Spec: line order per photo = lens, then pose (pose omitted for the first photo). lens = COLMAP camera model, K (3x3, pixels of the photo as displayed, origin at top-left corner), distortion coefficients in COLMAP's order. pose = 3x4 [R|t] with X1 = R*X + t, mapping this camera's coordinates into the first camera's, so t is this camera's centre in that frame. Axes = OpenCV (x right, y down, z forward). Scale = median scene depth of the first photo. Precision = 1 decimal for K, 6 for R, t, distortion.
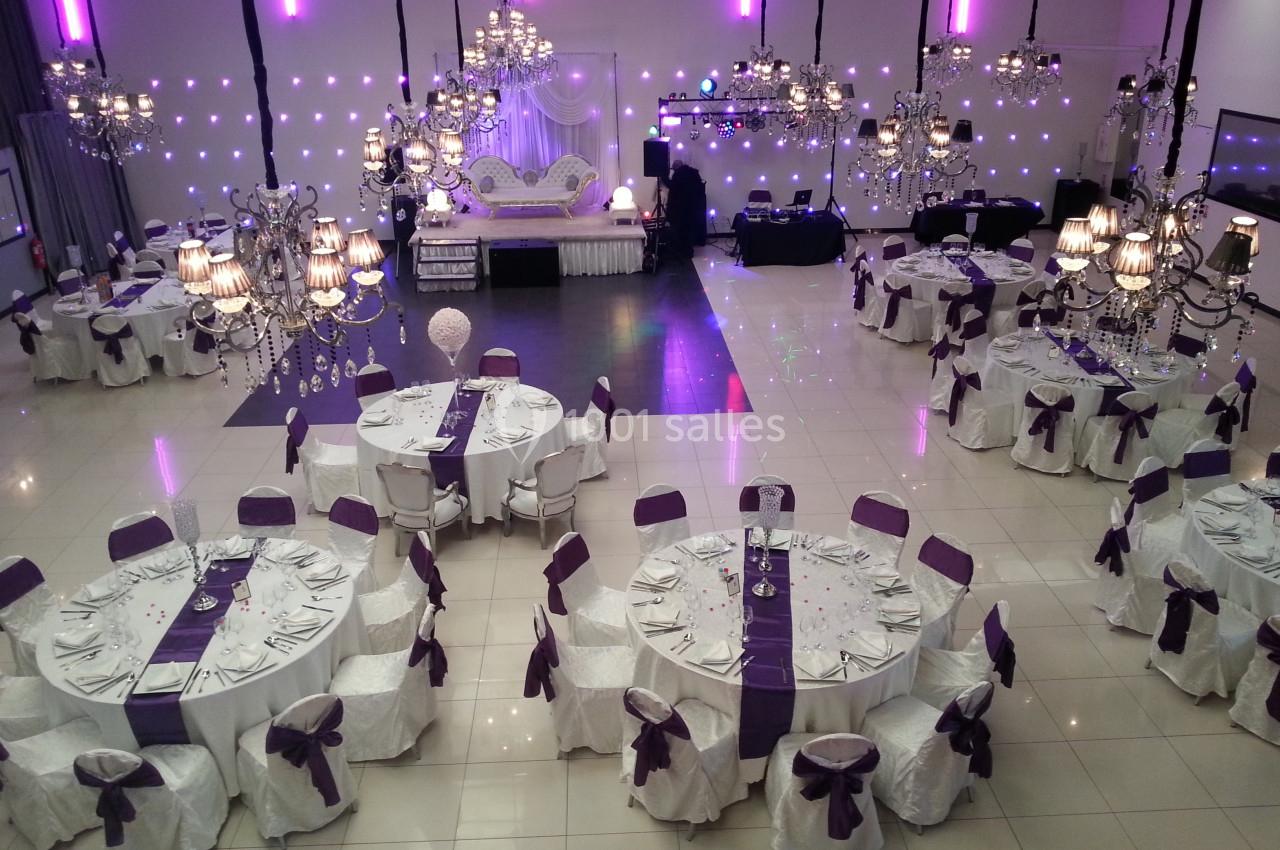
lens RADIAL K [[1045.2, 0, 640.0], [0, 1045.2, 425.0], [0, 0, 1]] dist [0.050382, -0.109160]
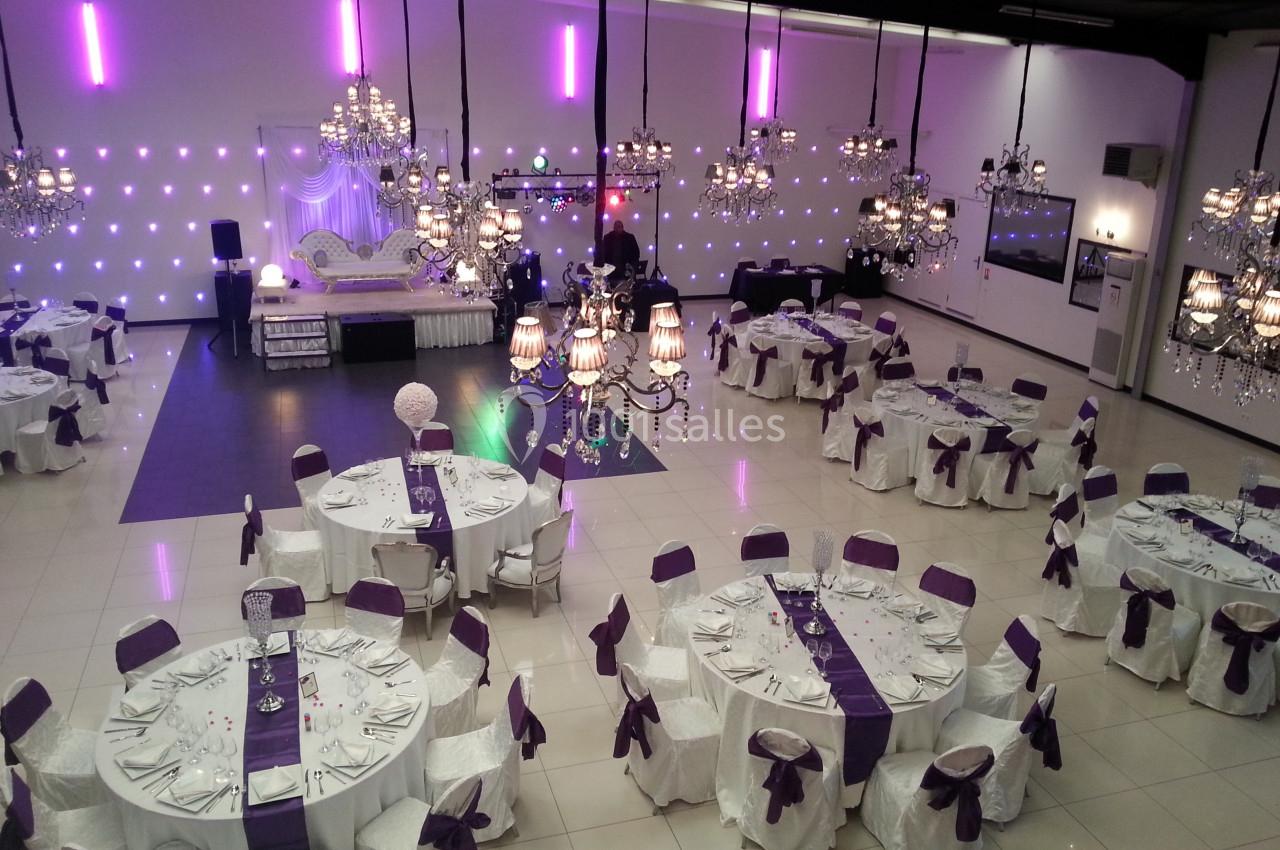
lens RADIAL K [[1045.2, 0, 640.0], [0, 1045.2, 425.0], [0, 0, 1]] dist [0.050382, -0.109160]
pose [[0.965155, -0.052993, 0.256256, -0.267646], [0.069467, 0.996030, -0.055664, -0.002447], [-0.252289, 0.071525, 0.965005, -0.005870]]
